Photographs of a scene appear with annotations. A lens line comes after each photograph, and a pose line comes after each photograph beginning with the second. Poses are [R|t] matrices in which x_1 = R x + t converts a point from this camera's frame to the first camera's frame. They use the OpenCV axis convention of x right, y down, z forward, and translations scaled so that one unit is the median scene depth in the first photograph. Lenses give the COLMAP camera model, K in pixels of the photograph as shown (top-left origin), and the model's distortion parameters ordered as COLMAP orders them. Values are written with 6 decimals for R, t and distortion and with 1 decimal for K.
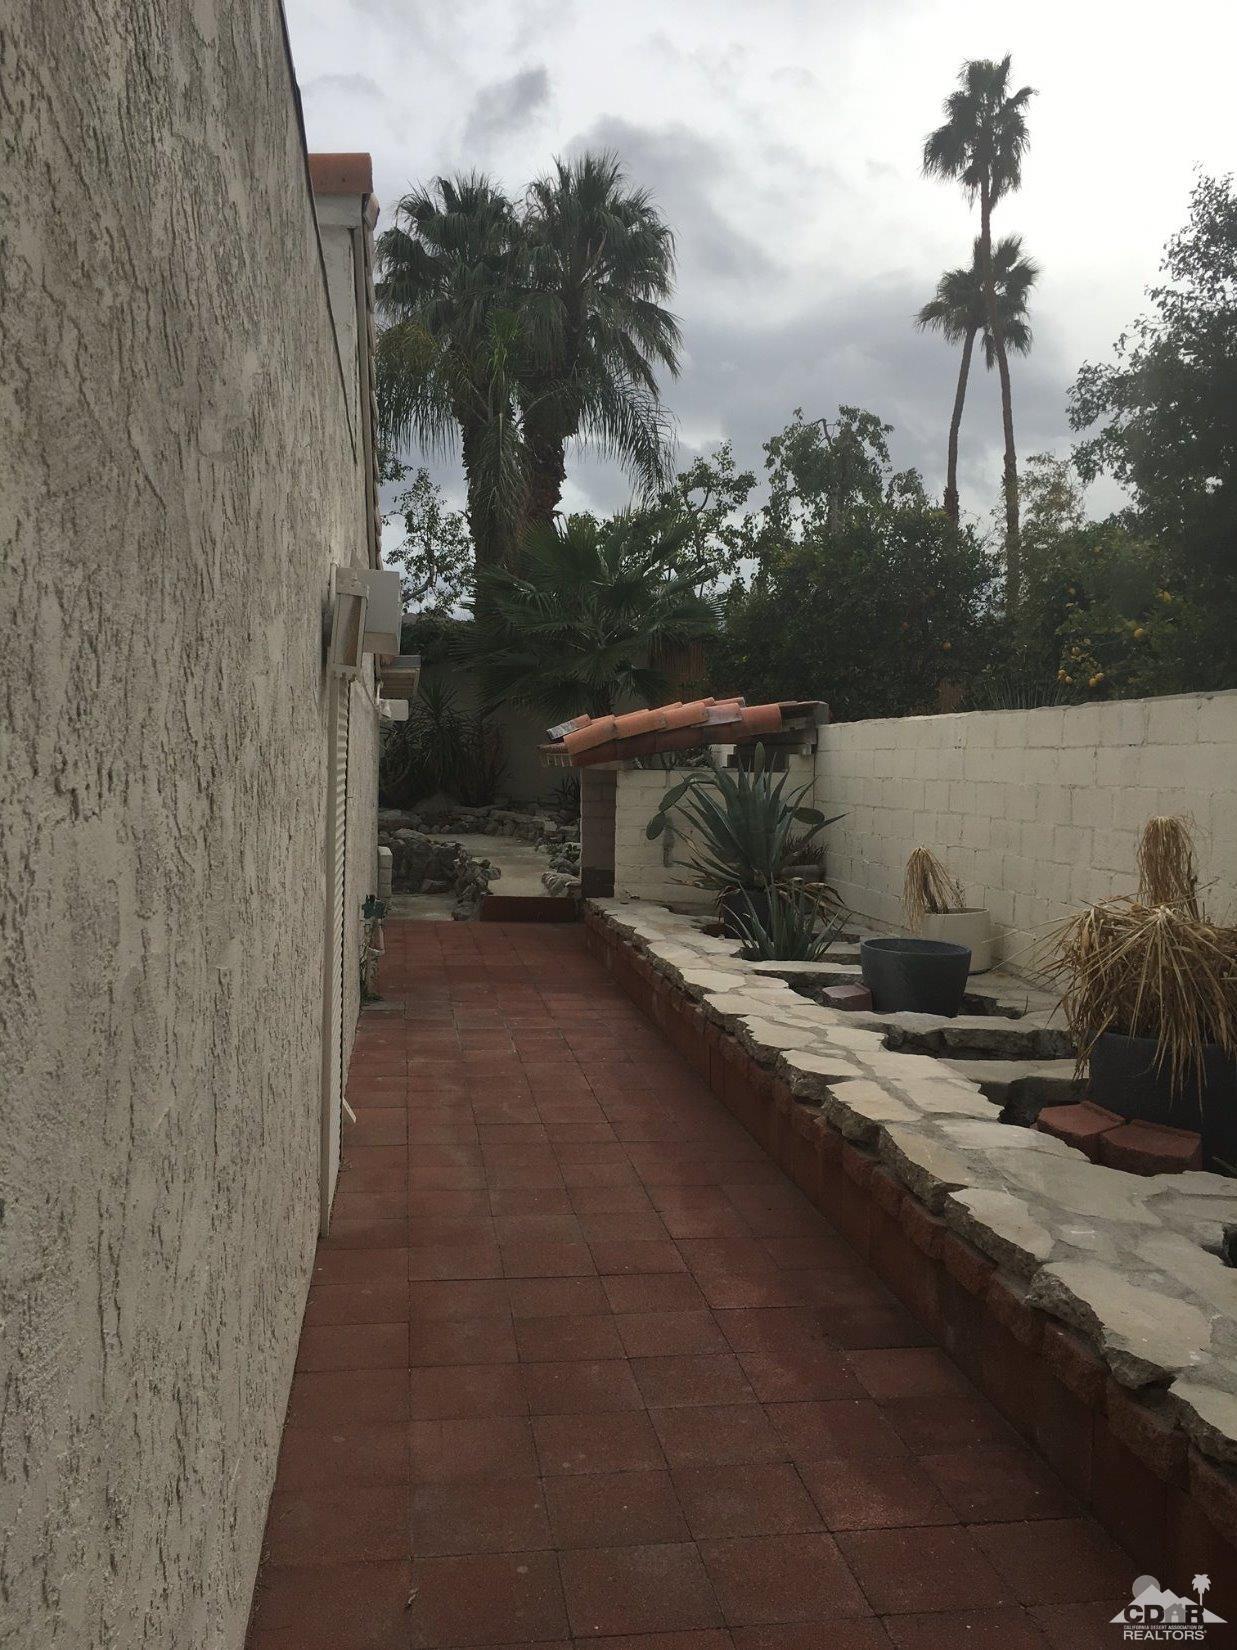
lens RADIAL K [[1405.3, 0, 618.2], [0, 1405.3, 829.5], [0, 0, 1]] dist [0.037877, -0.006006]
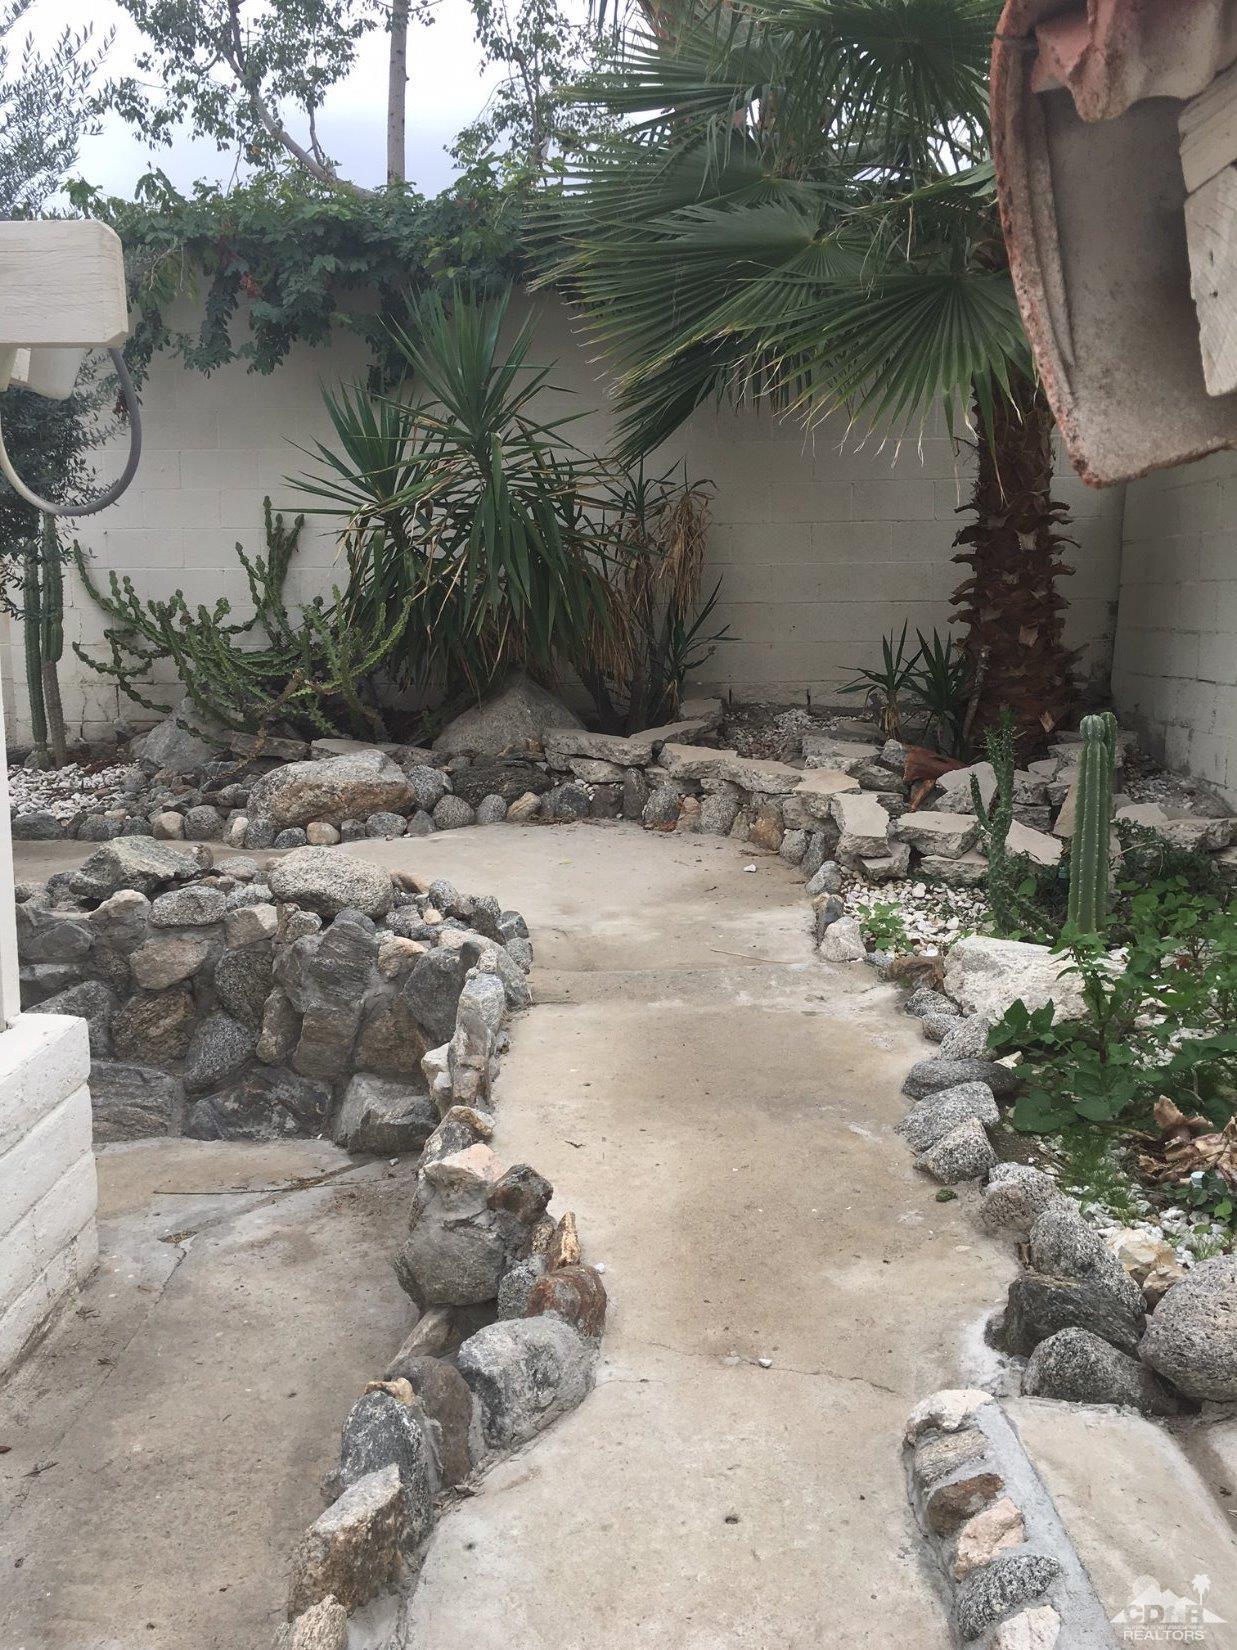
lens RADIAL K [[1405.3, 0, 611.7], [0, 1405.3, 826.3], [0, 0, 1]] dist [0.037877, -0.006006]
pose [[0.984127, 0.000041, -0.177465, -0.046079], [0.017180, 0.995281, 0.095505, -0.026154], [0.176631, -0.097037, 0.979482, 0.691177]]
